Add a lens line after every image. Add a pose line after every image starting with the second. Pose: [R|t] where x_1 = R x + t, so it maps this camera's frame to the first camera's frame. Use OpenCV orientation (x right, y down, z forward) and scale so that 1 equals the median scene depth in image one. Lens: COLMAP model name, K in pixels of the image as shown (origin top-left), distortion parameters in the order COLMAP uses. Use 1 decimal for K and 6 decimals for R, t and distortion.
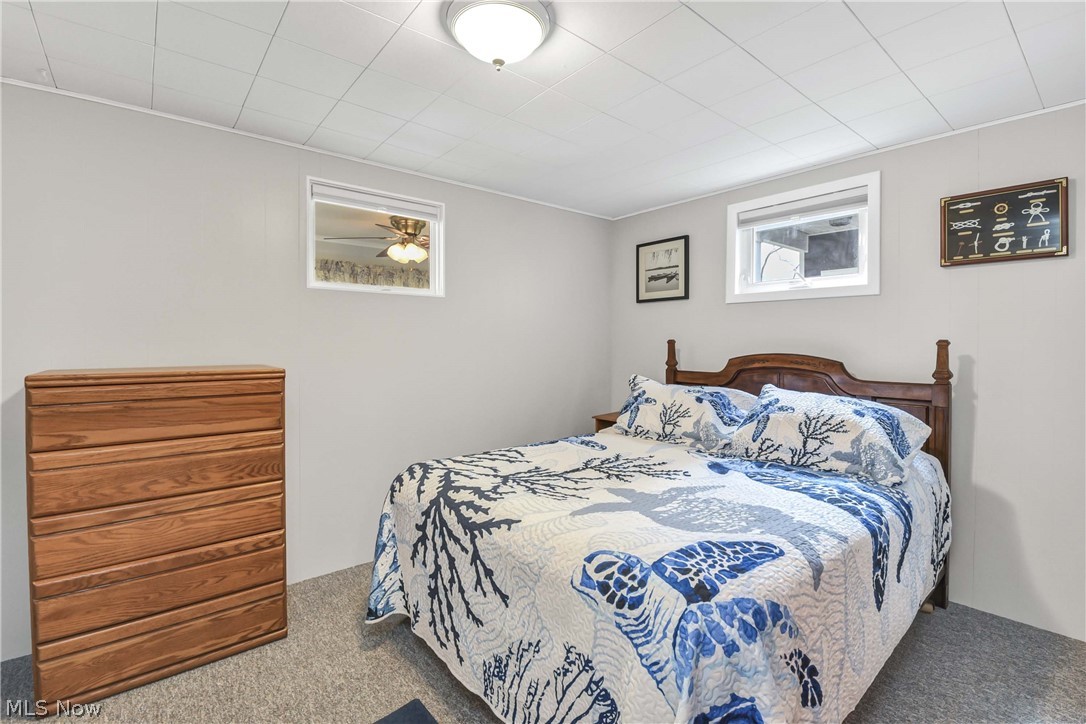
lens RADIAL K [[496.8, 0, 533.0], [0, 496.8, 347.4], [0, 0, 1]] dist [0.001509, -0.011372]
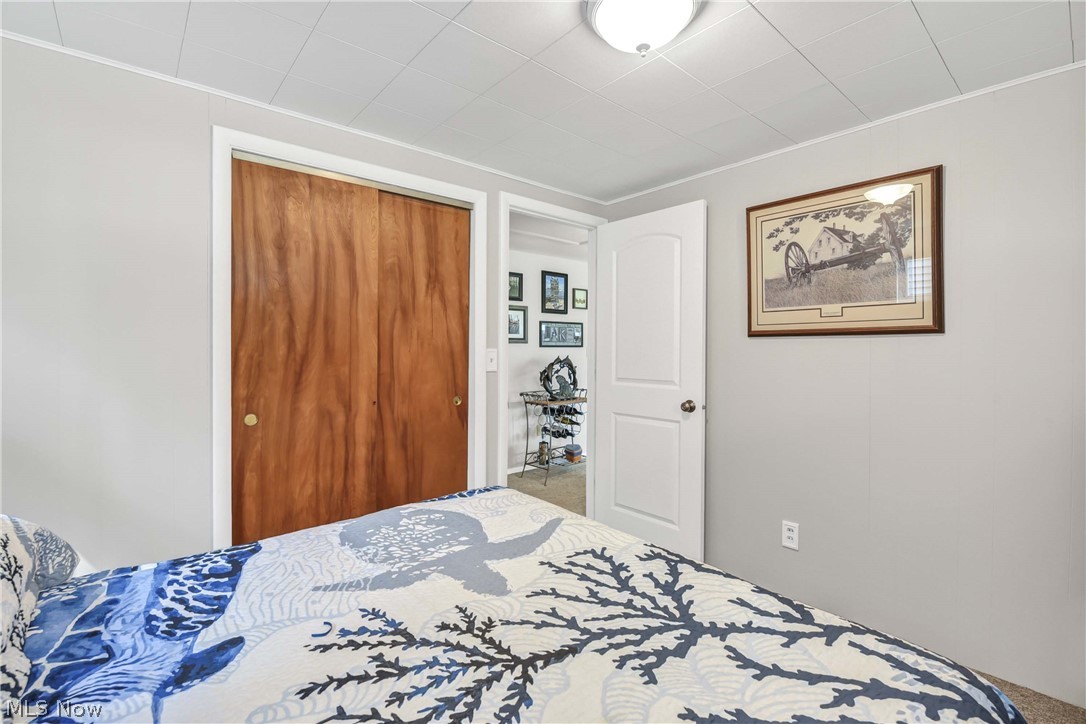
lens RADIAL K [[496.8, 0, 533.0], [0, 496.8, 347.4], [0, 0, 1]] dist [0.001509, -0.011372]
pose [[-0.999732, -0.002685, -0.023001, 0.135737], [-0.002667, 0.999996, -0.000784, -0.020903], [0.023003, -0.000723, -0.999735, 1.704308]]
